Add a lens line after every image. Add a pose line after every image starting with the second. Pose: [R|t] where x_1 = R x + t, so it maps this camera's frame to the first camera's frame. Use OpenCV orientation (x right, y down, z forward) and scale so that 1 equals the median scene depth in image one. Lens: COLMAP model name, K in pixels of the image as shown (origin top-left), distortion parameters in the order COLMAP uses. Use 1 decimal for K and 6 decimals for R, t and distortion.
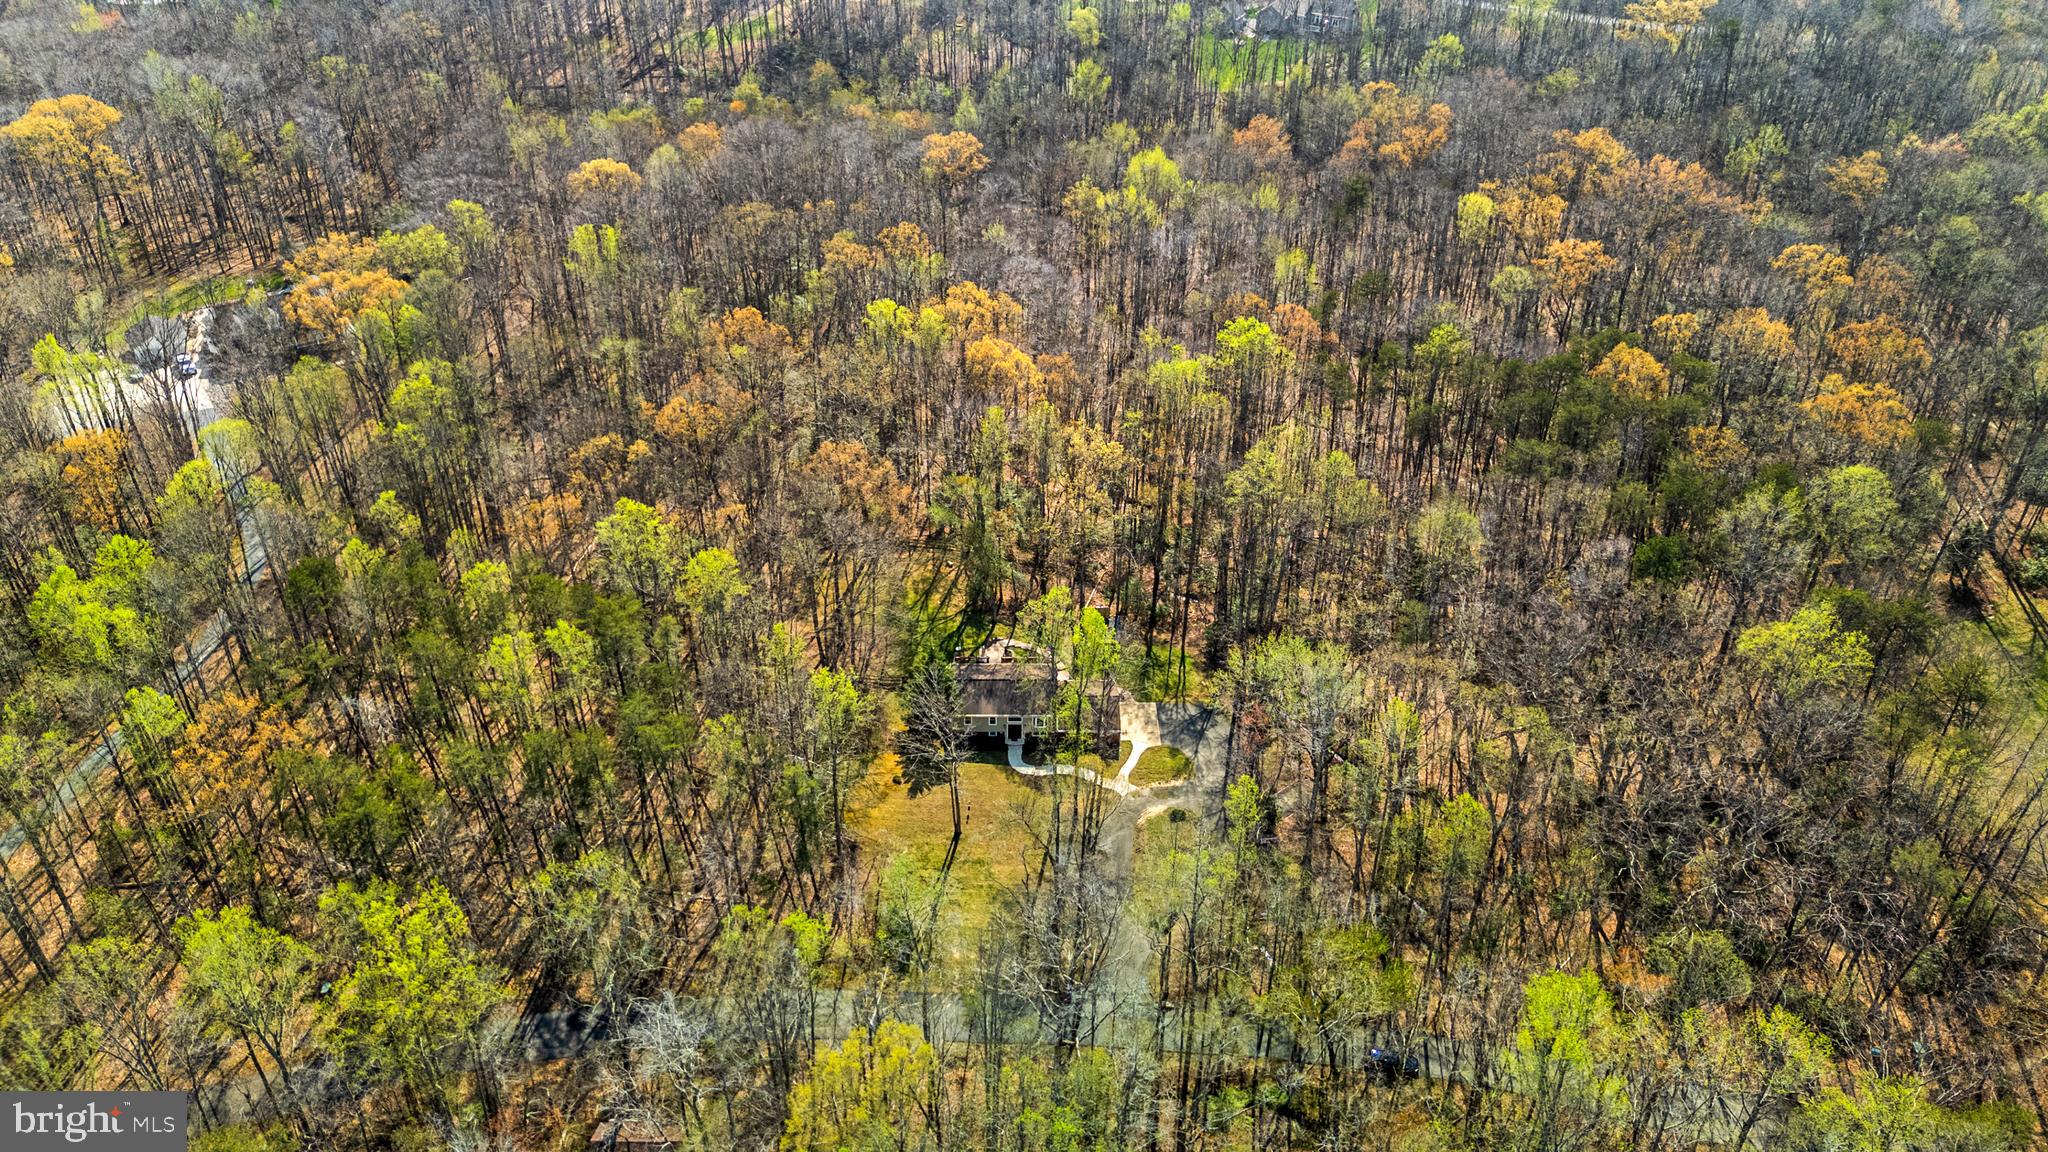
lens RADIAL K [[1488.6, 0, 1027.9], [0, 1488.6, 562.3], [0, 0, 1]] dist [0.067618, -0.056346]
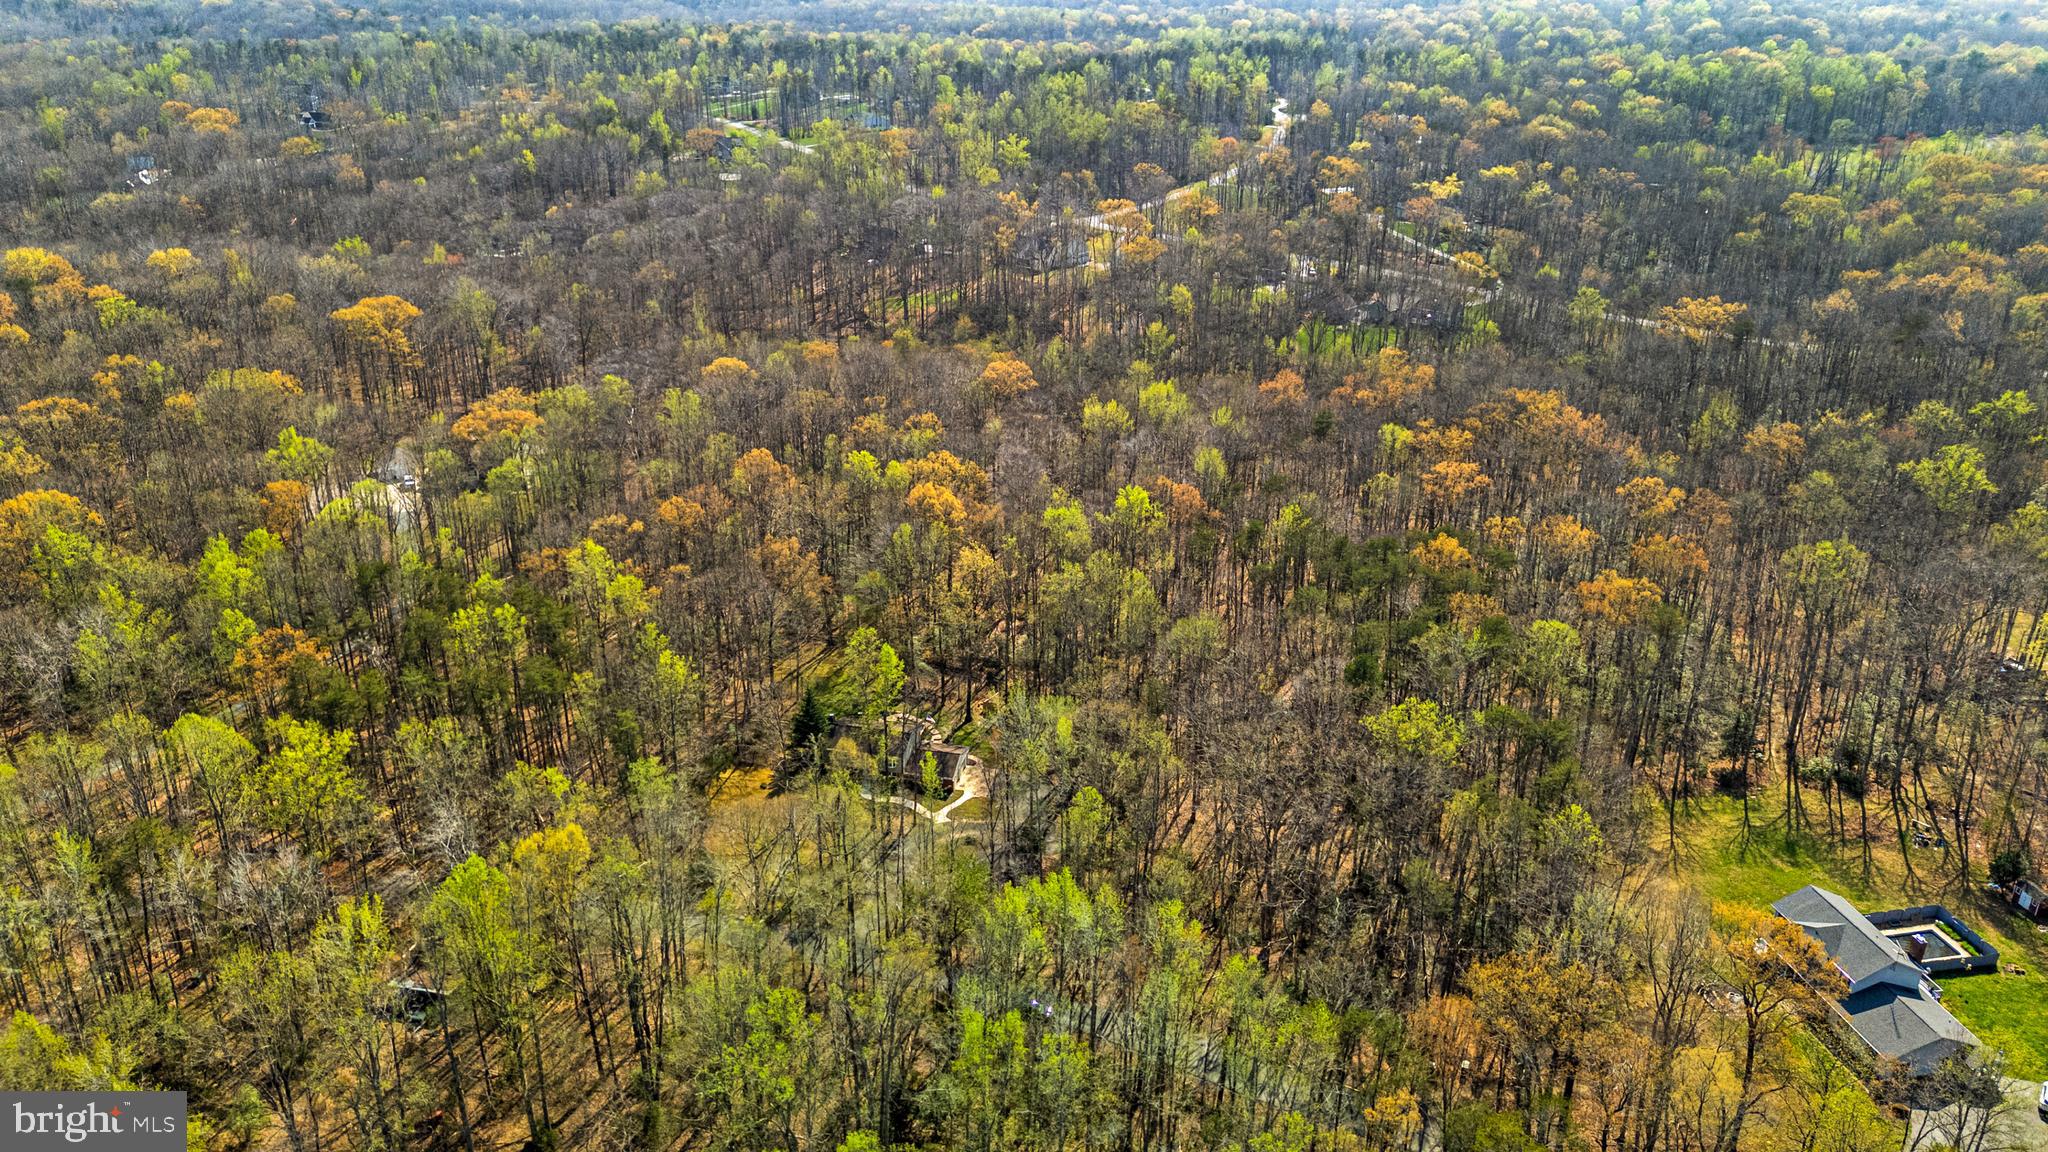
lens RADIAL K [[1488.6, 0, 1027.9], [0, 1488.6, 562.3], [0, 0, 1]] dist [0.067618, -0.056346]
pose [[0.973638, 0.089708, -0.209716, 0.351002], [-0.130008, 0.973706, -0.187070, 0.153647], [0.187420, 0.209403, 0.959700, -0.212406]]
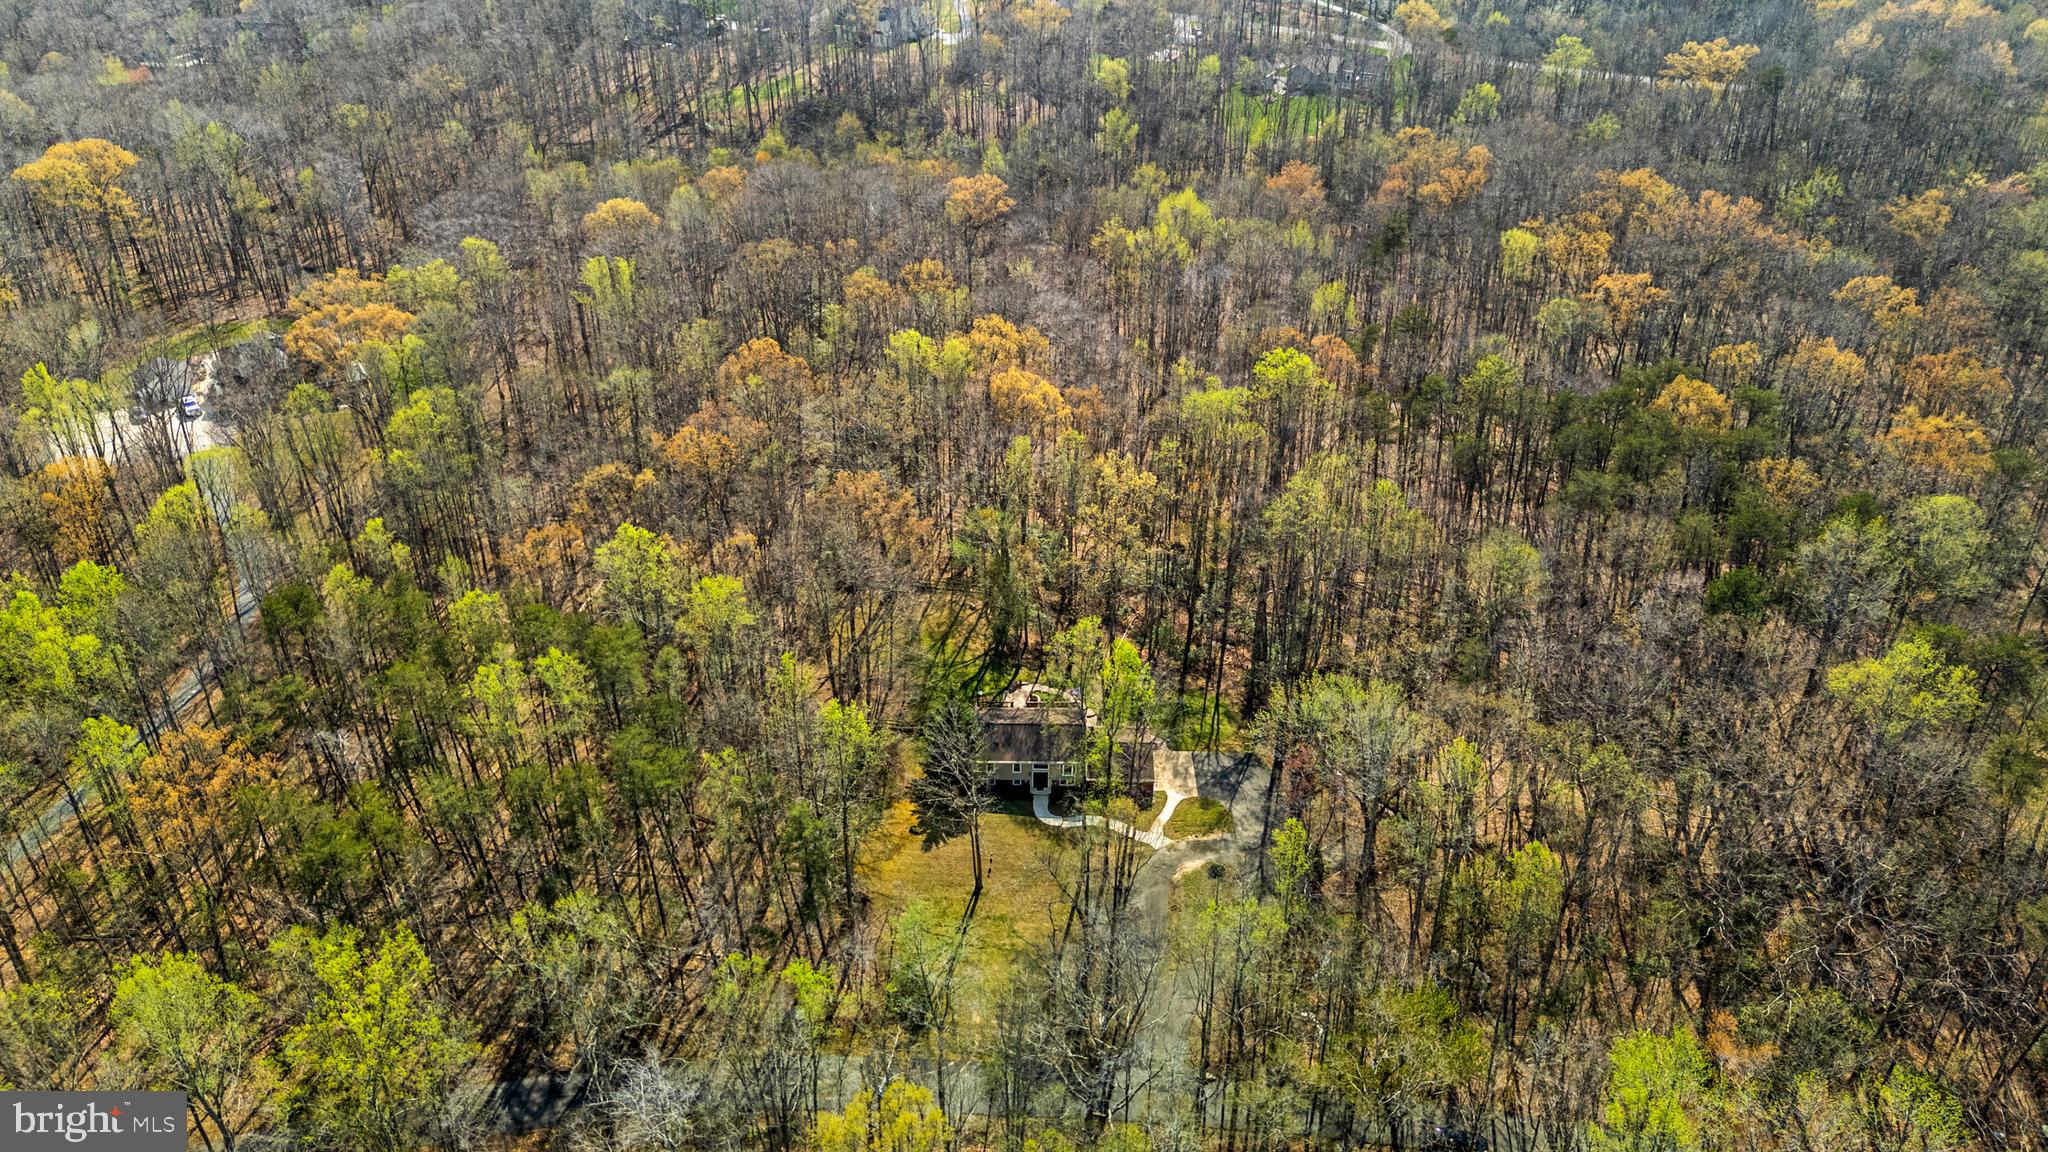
lens RADIAL K [[1488.6, 0, 1027.9], [0, 1488.6, 562.3], [0, 0, 1]] dist [0.067618, -0.056346]
pose [[0.999844, 0.002193, -0.017536, -0.000505], [-0.003111, 0.998614, -0.052541, 0.025195], [0.017396, 0.052587, 0.998465, 0.055886]]
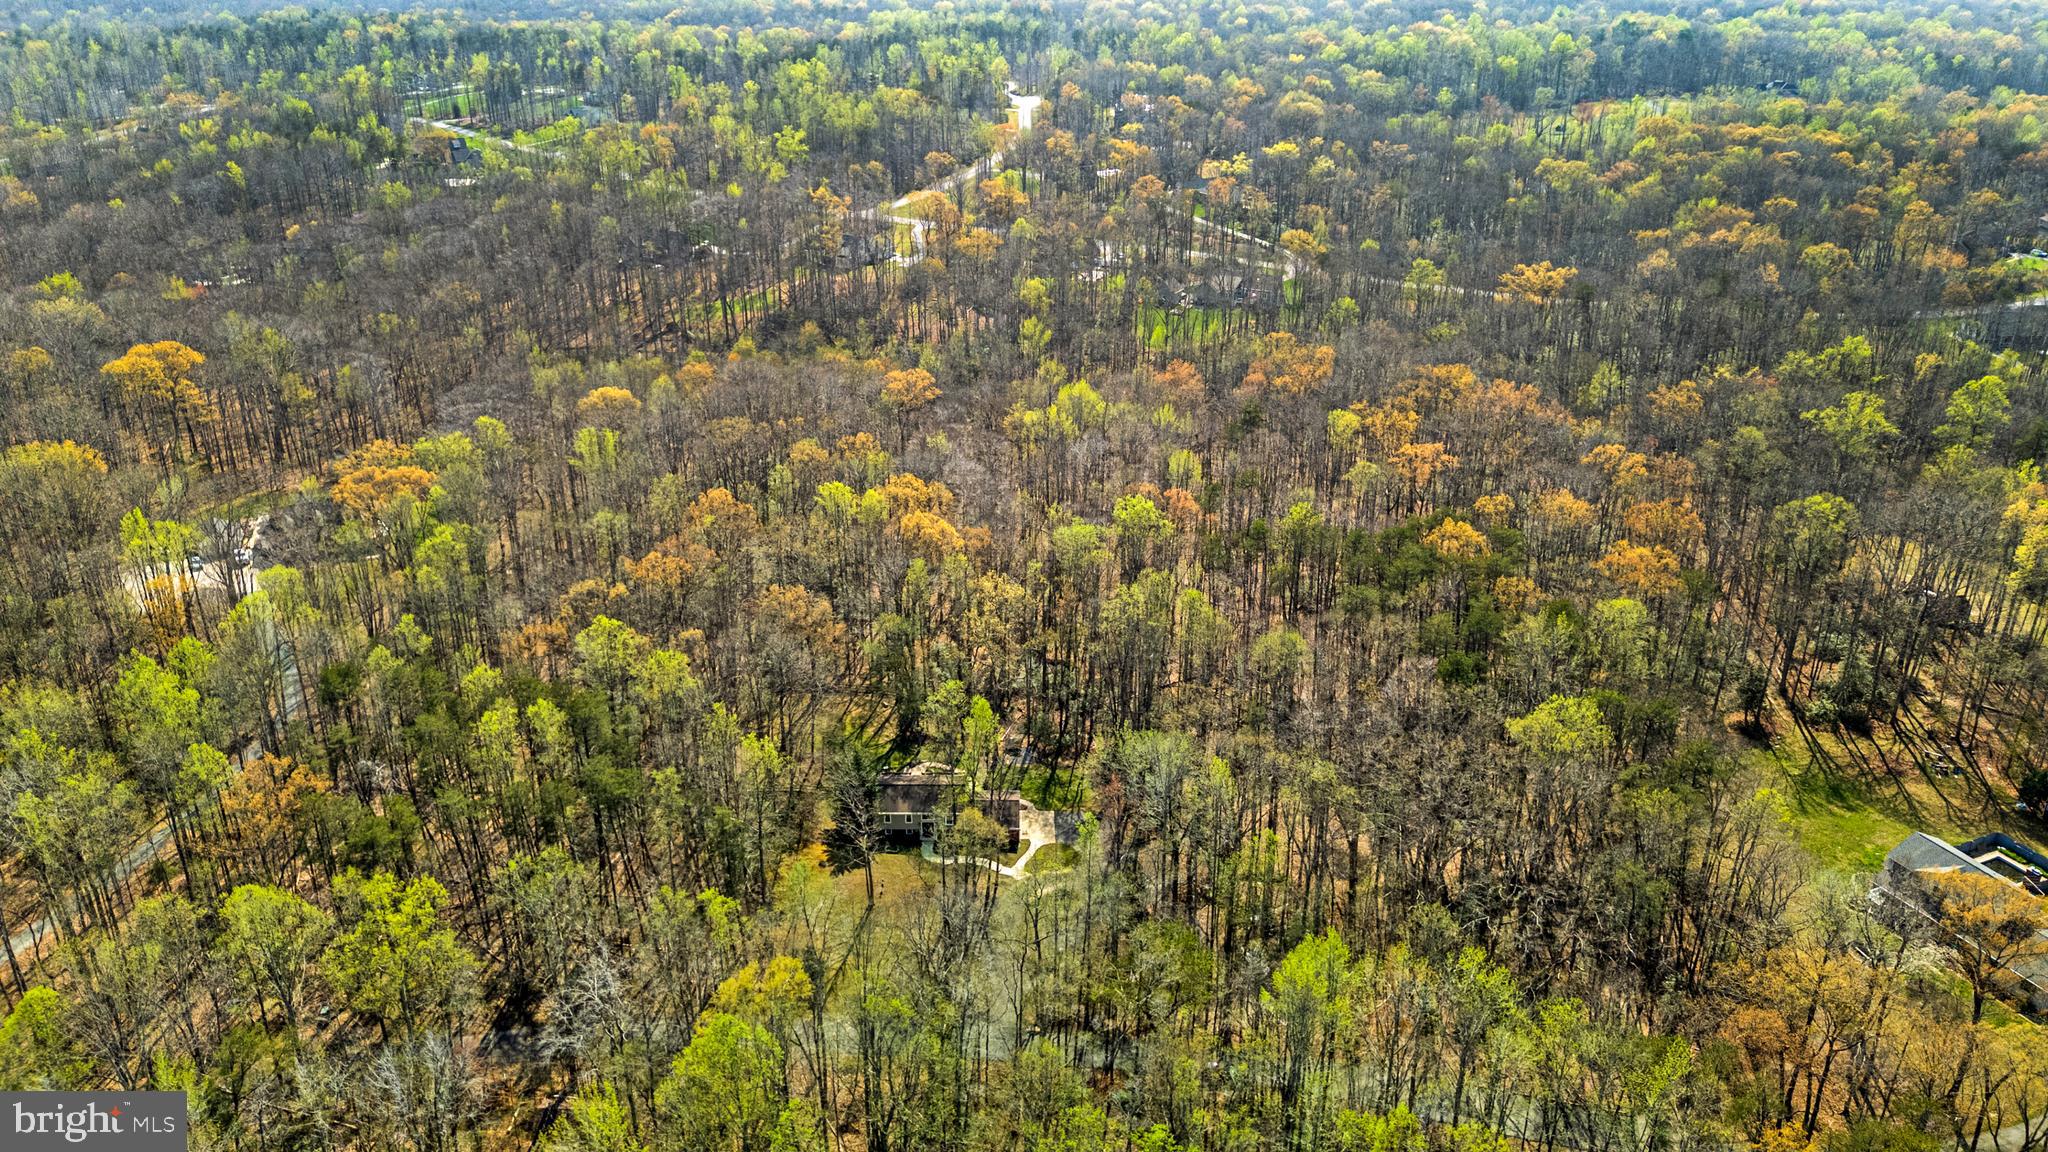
lens RADIAL K [[1488.6, 0, 1027.9], [0, 1488.6, 562.3], [0, 0, 1]] dist [0.067618, -0.056346]
pose [[0.999969, -0.002124, -0.007602, 0.074578], [0.000644, 0.981851, -0.189654, 0.123562], [0.007867, 0.189643, 0.981822, -0.174034]]
